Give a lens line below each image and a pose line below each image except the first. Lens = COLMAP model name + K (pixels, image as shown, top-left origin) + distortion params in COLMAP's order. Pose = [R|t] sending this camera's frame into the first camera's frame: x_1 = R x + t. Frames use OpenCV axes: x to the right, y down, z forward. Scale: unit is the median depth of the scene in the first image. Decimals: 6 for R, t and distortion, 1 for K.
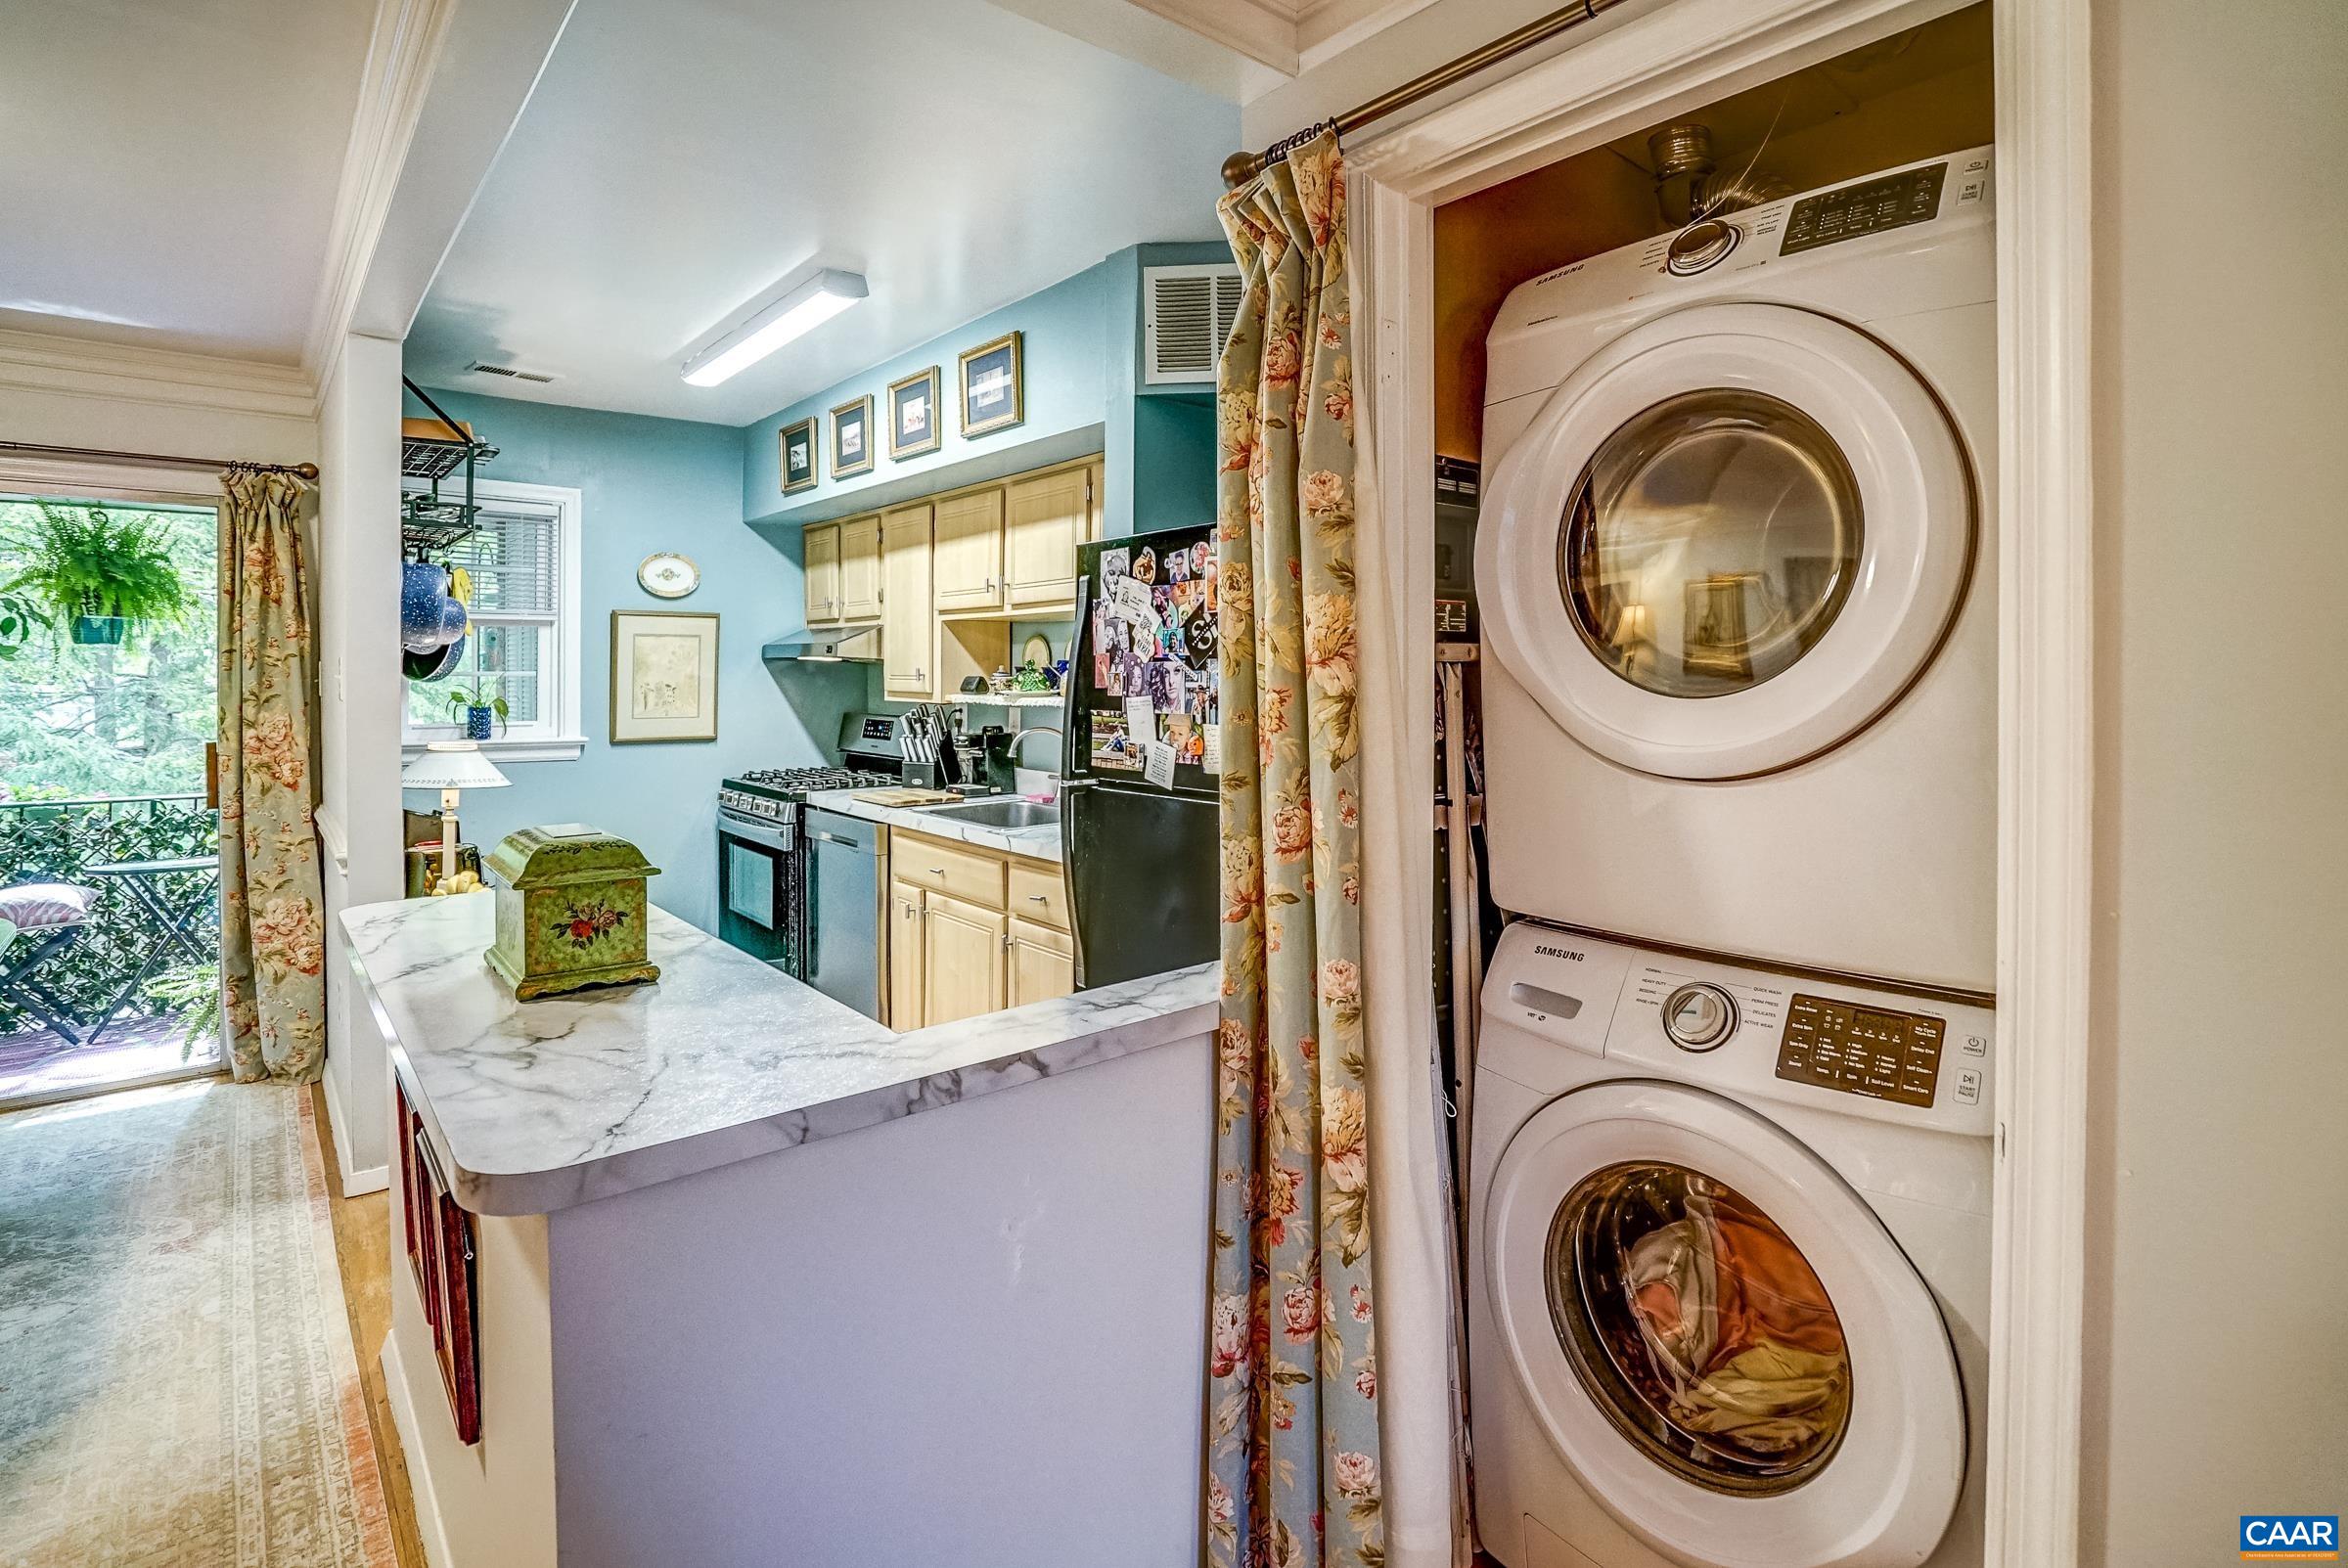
lens RADIAL K [[1130.3, 0, 1121.6], [0, 1130.3, 664.5], [0, 0, 1]] dist [-0.053060, 0.017911]
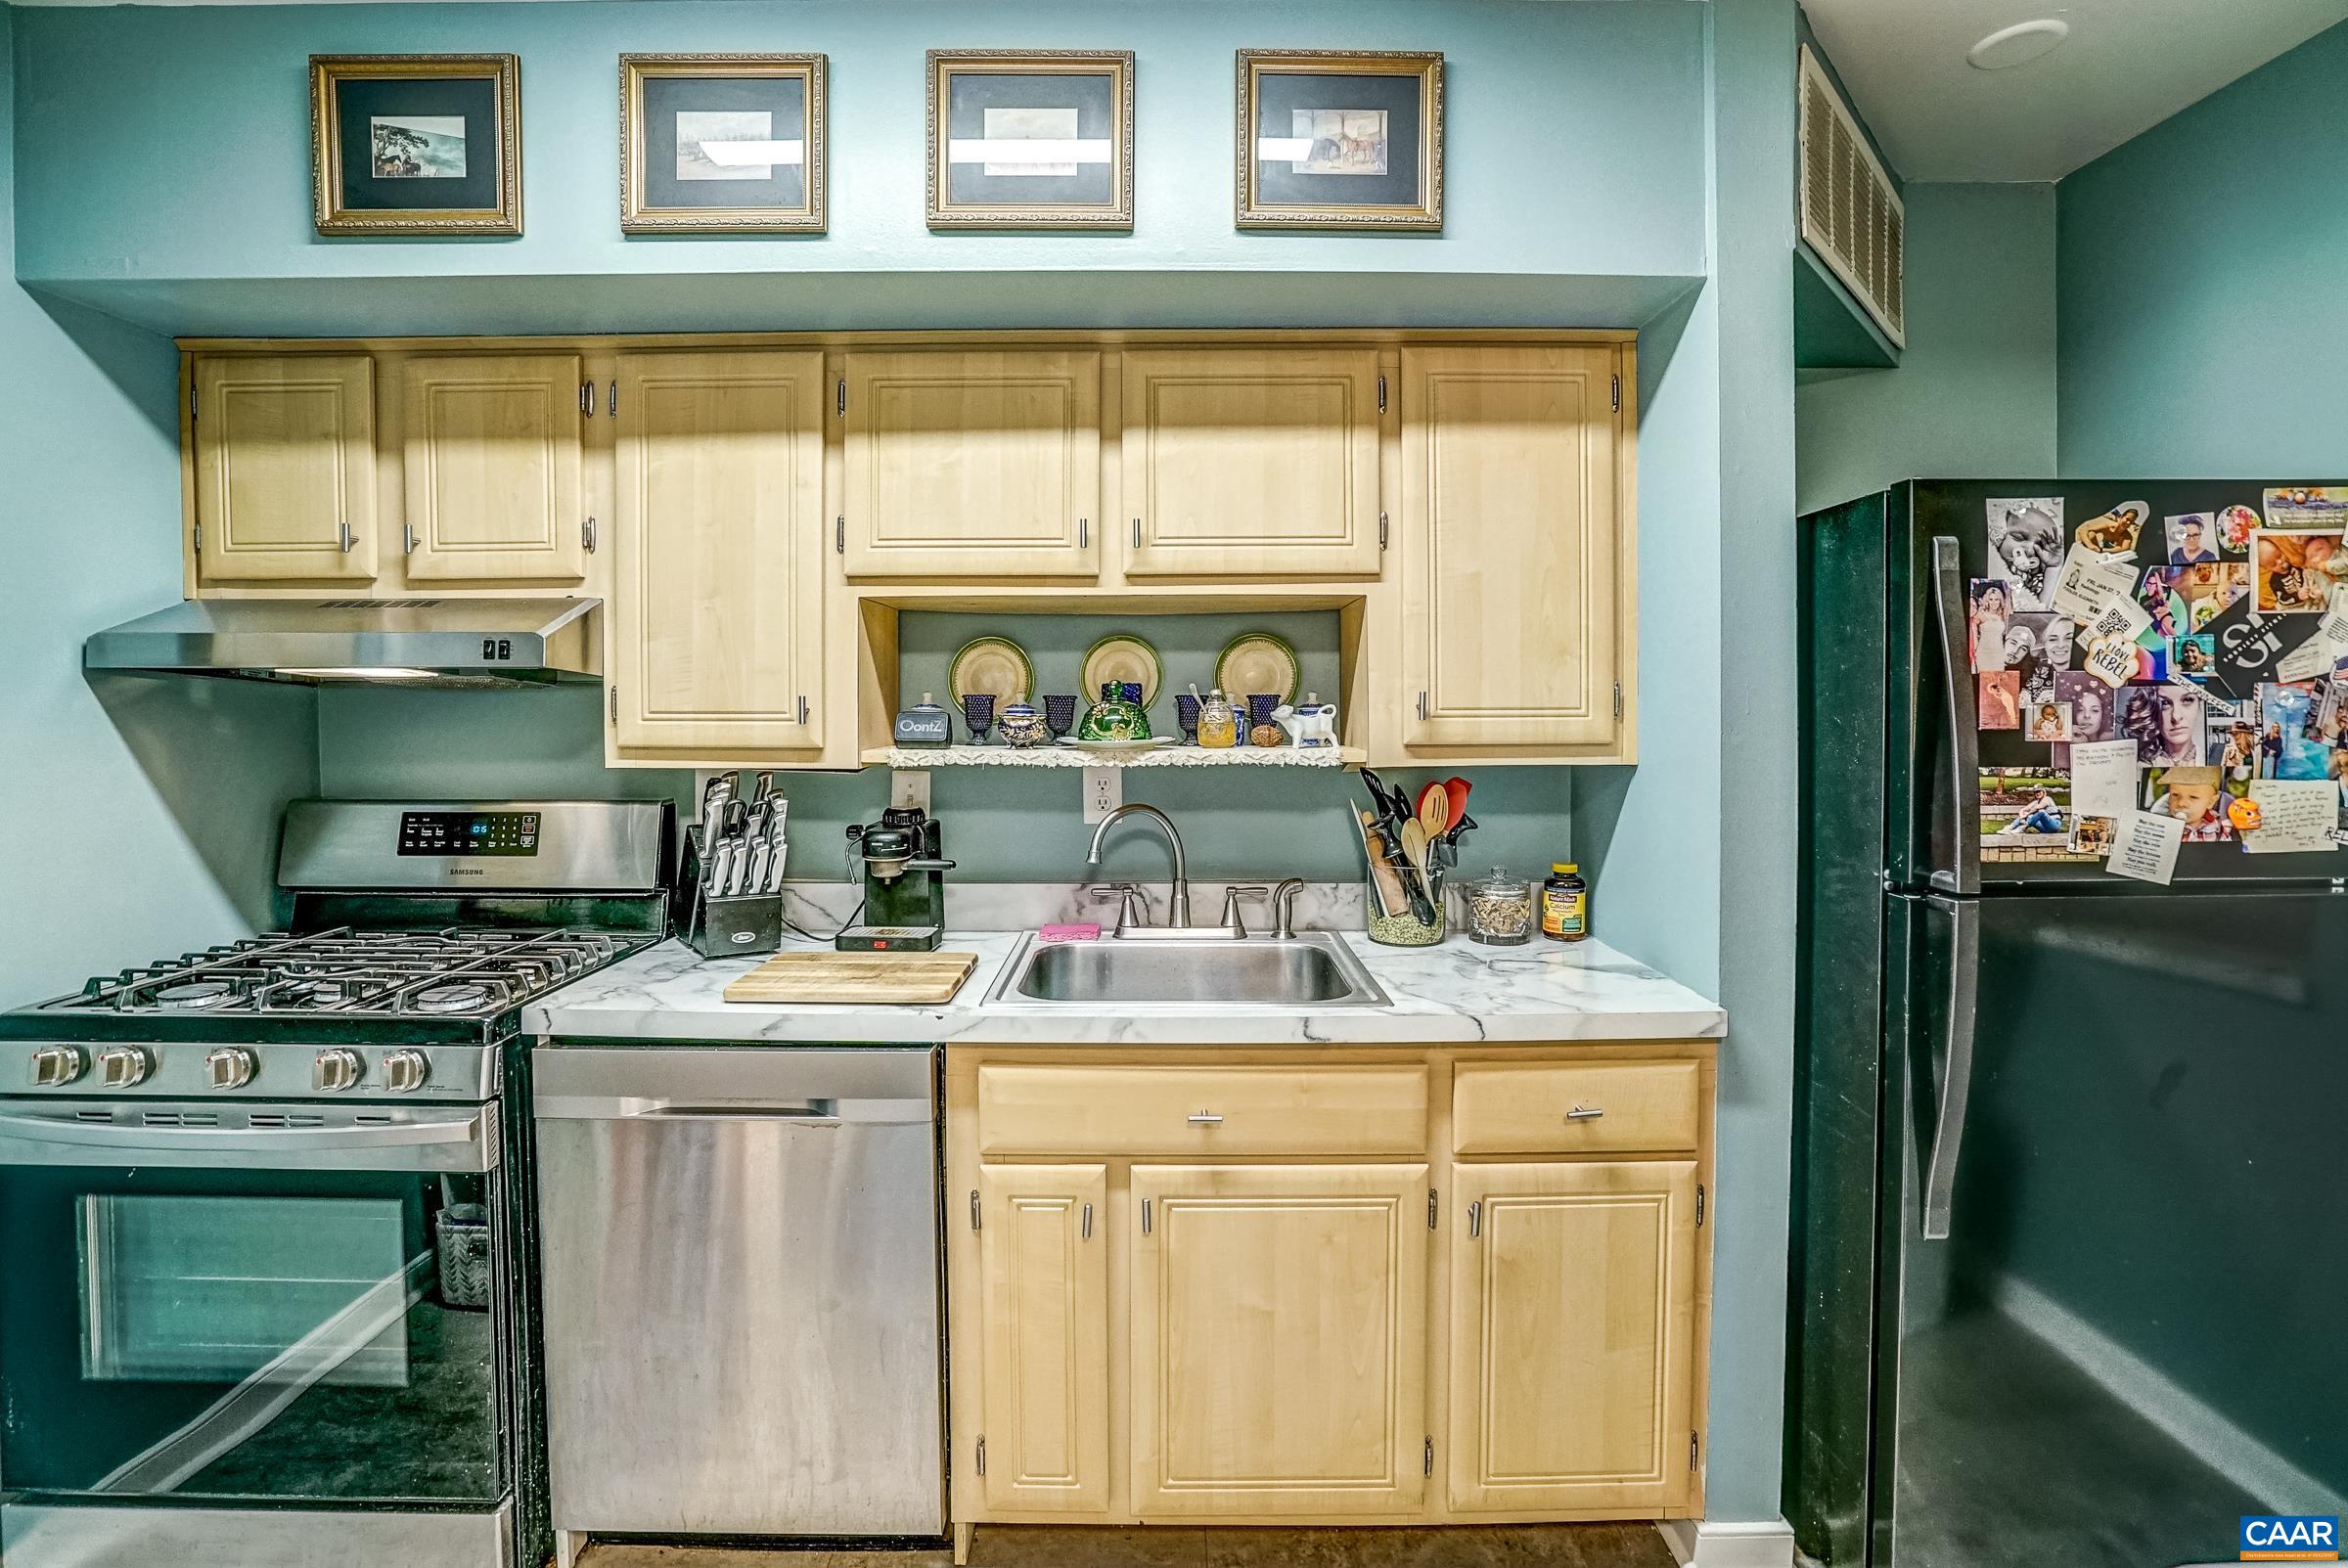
lens RADIAL K [[1130.3, 0, 1145.7], [0, 1130.3, 727.4], [0, 0, 1]] dist [-0.053060, 0.017911]
pose [[0.627899, -0.015491, 0.778141, -0.482474], [-0.003862, 0.999728, 0.023020, 0.005390], [-0.778285, -0.017459, 0.627668, 0.636455]]
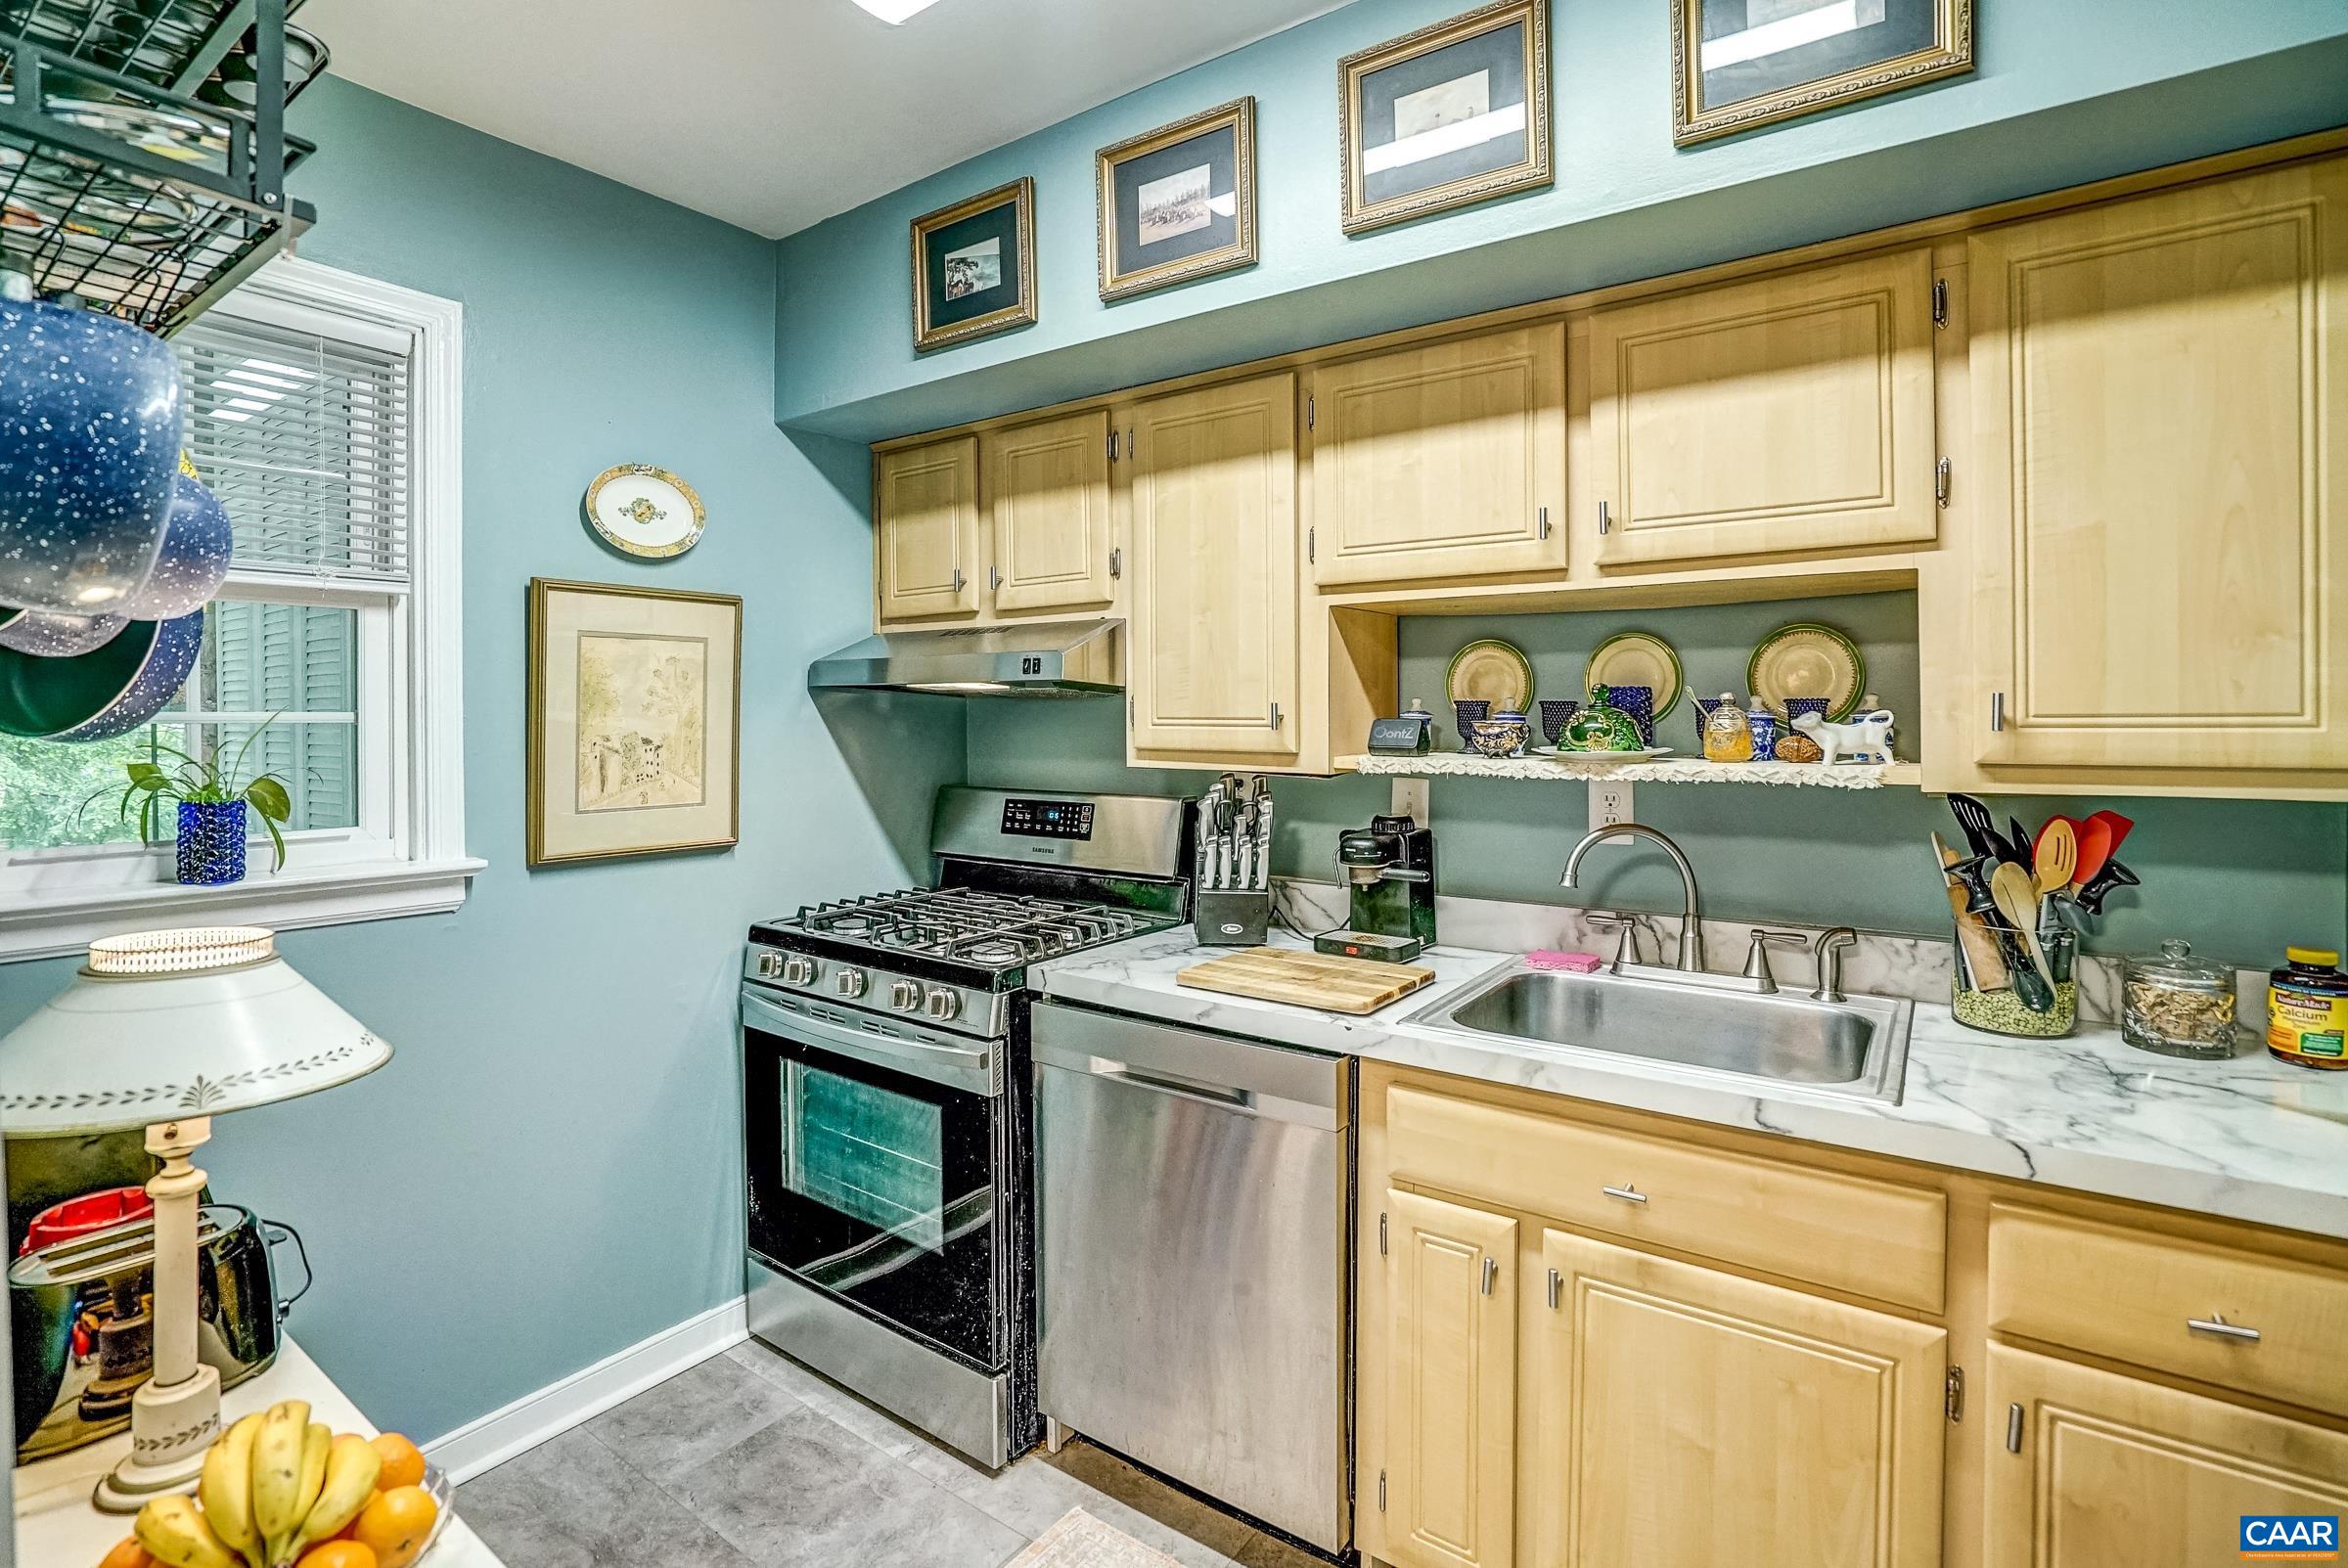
lens RADIAL K [[1130.3, 0, 1138.4], [0, 1130.3, 715.2], [0, 0, 1]] dist [-0.053060, 0.017911]
pose [[0.967878, -0.003568, 0.251394, -0.383197], [0.001575, 0.999966, 0.008129, 0.004682], [-0.251414, -0.007472, 0.967851, 0.576556]]
